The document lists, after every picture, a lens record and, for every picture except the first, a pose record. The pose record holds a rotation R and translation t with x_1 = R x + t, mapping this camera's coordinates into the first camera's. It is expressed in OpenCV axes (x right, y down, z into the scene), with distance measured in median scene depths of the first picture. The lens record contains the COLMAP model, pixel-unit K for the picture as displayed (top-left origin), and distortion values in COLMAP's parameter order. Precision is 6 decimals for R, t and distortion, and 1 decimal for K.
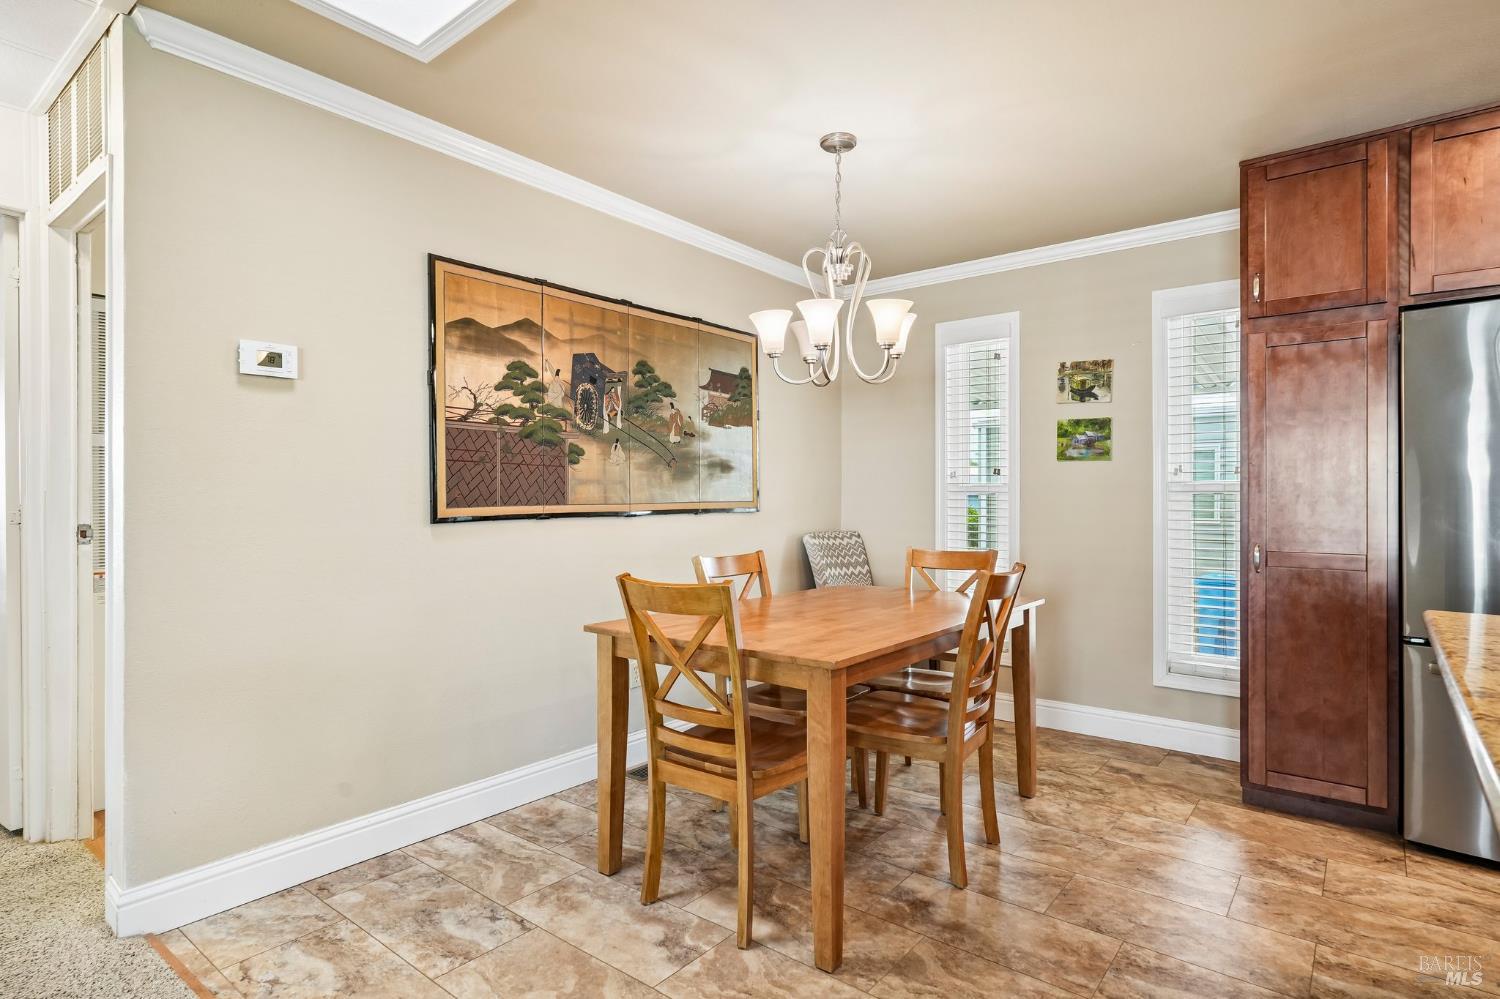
lens RADIAL K [[783.8, 0, 750.0], [0, 783.8, 499.5], [0, 0, 1]] dist [-0.010220, 0.007483]
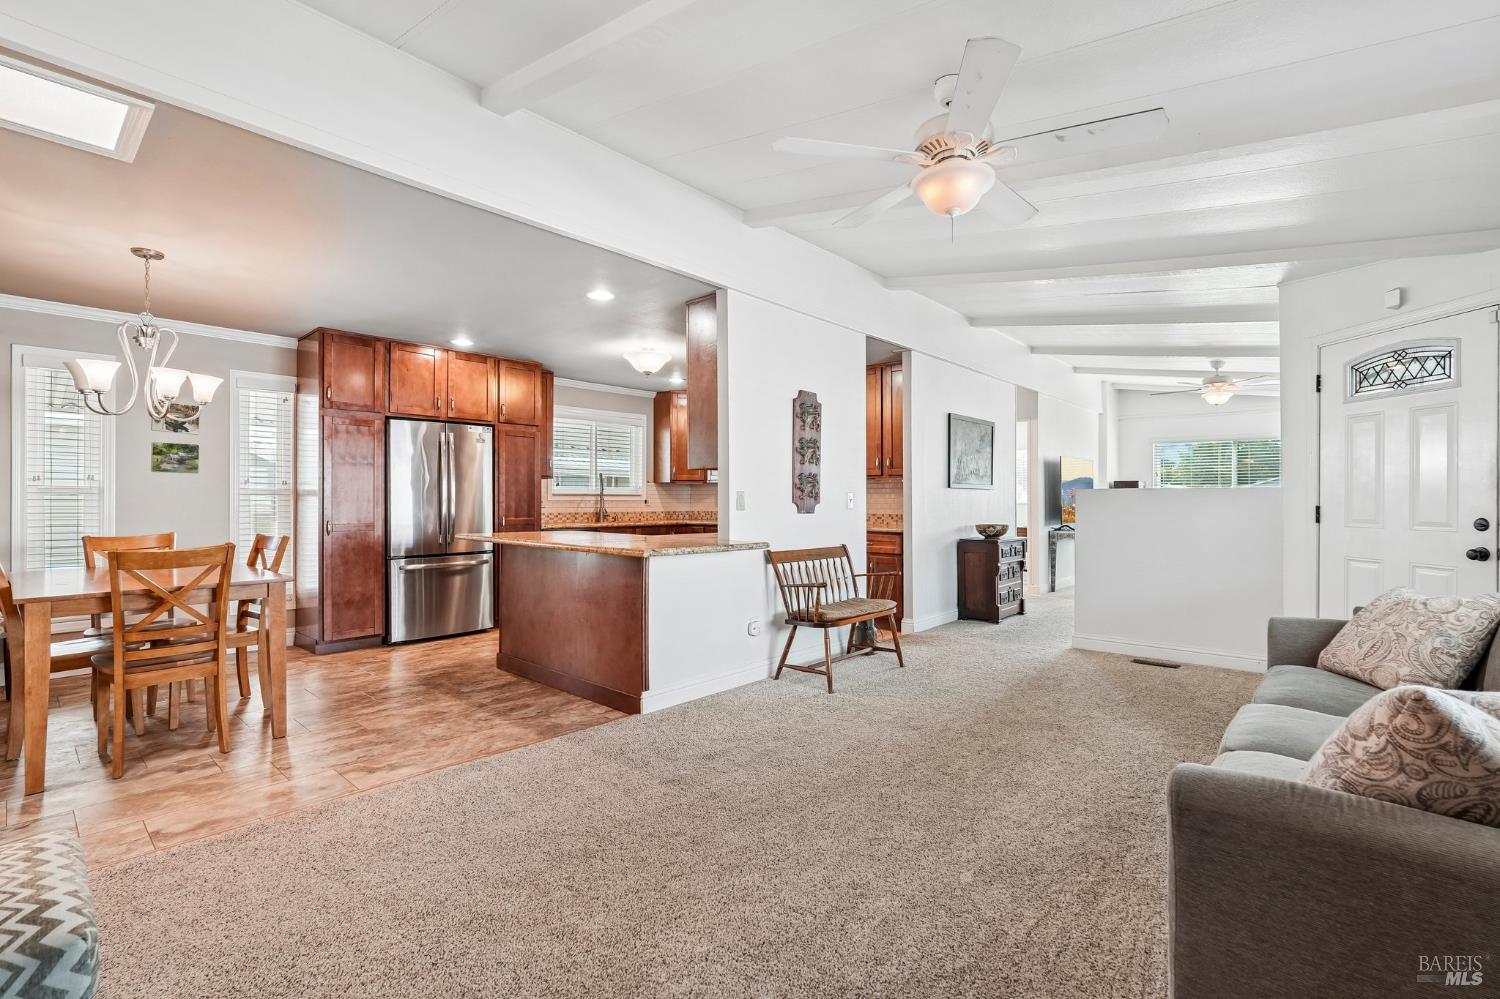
lens RADIAL K [[670.7, 0, 752.6], [0, 670.7, 496.2], [0, 0, 1]] dist [-0.009403, 0.000002]
pose [[0.055292, 0.005755, 0.998454, -1.012167], [0.004008, 0.999974, -0.005985, 0.008218], [-0.998462, 0.004333, 0.055267, -0.184400]]
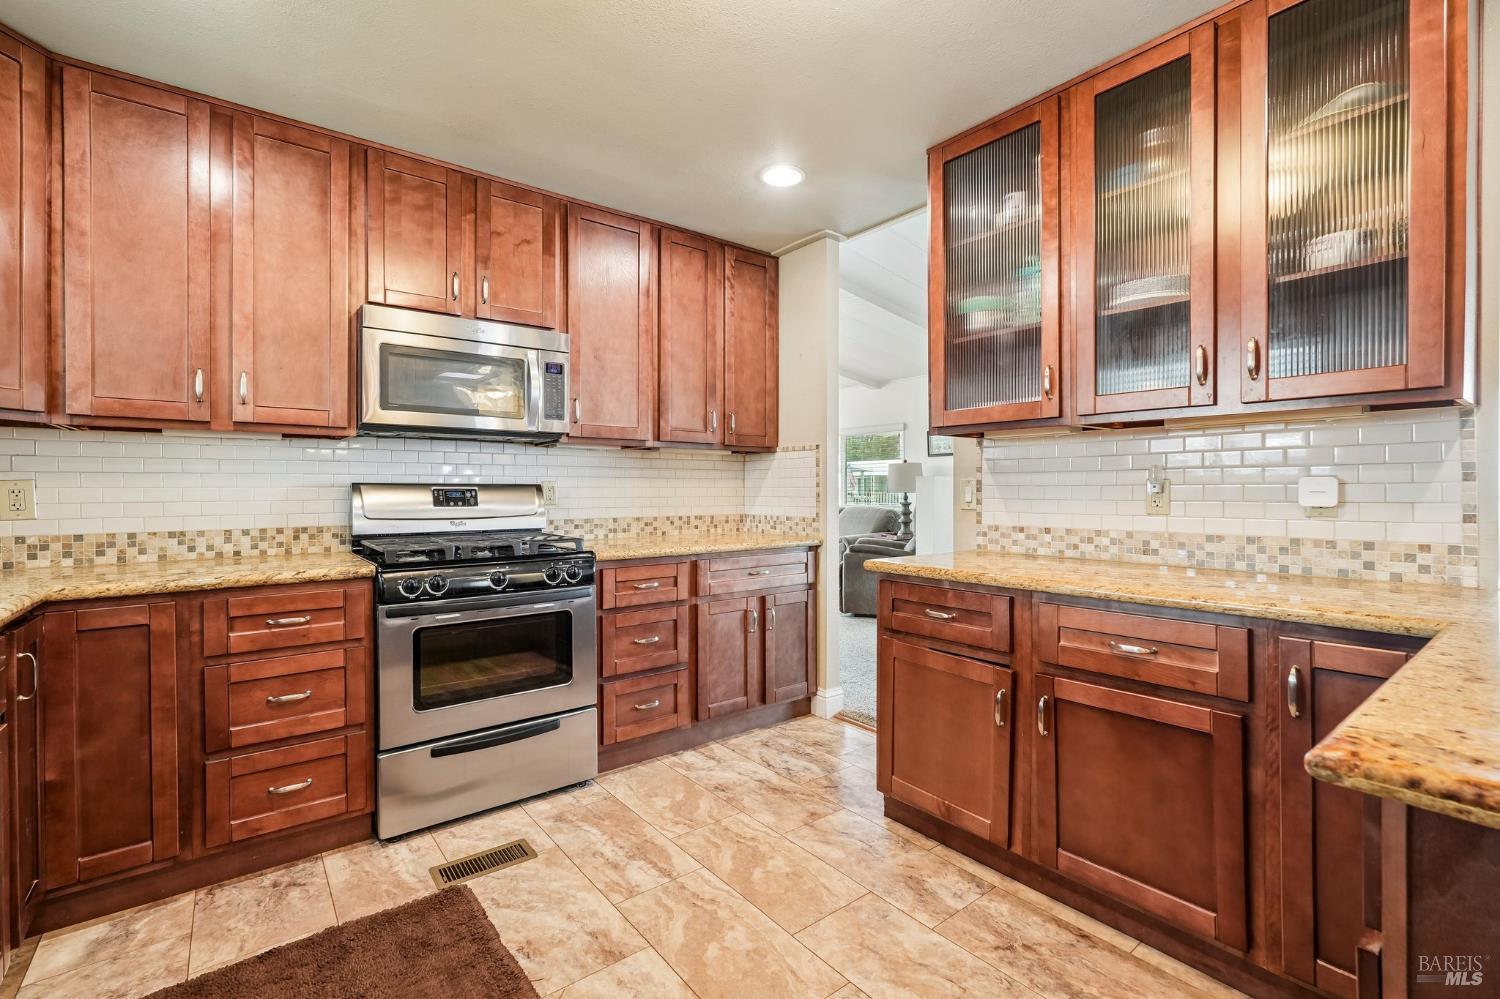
lens RADIAL K [[667.3, 0, 746.1], [0, 667.3, 488.5], [0, 0, 1]] dist [-0.014743, 0.008984]
pose [[-0.973013, 0.003516, 0.230725, 0.891197], [0.004552, 0.999982, 0.003959, 0.002199], [-0.230707, 0.004903, -0.973011, 0.655692]]
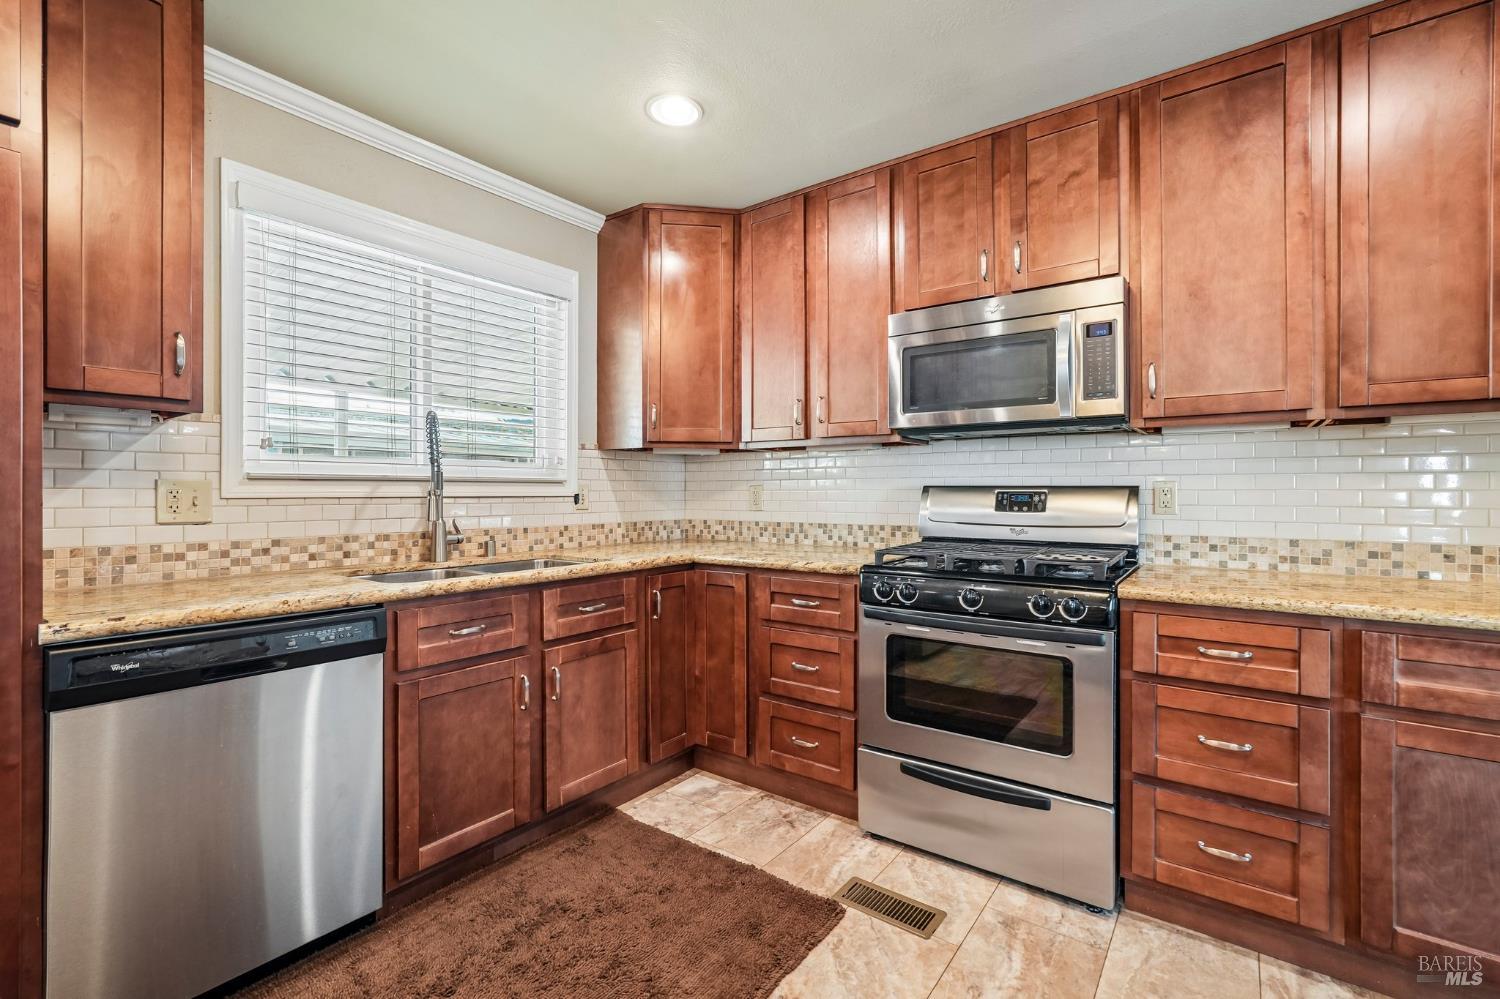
lens RADIAL K [[661.7, 0, 751.3], [0, 661.7, 489.0], [0, 0, 1]] dist [-0.012433, 0.007470]
pose [[-0.038492, 0.004347, 0.999249, 0.692256], [0.004903, 0.999979, -0.004162, 0.002849], [-0.999247, 0.004739, -0.038512, 0.177814]]
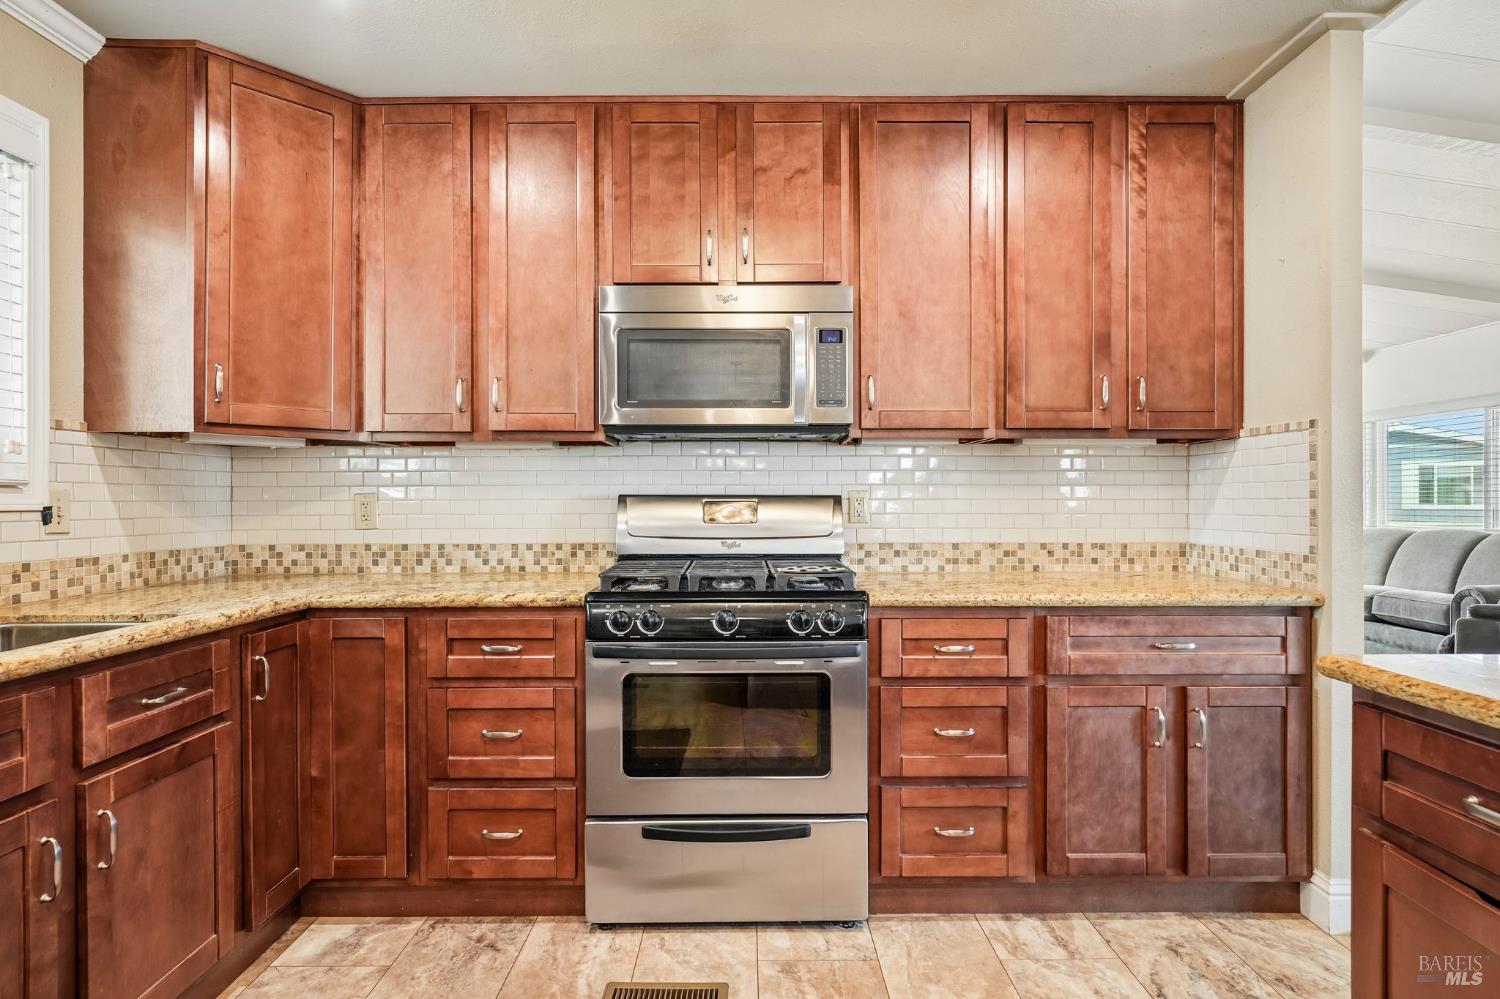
lens RADIAL K [[783.8, 0, 750.0], [0, 783.8, 499.5], [0, 0, 1]] dist [-0.010220, 0.007483]
pose [[-0.628611, 0.004728, 0.777706, 0.795854], [0.006455, 0.999979, -0.000862, 0.003361], [-0.777693, 0.004478, -0.628628, 0.364378]]
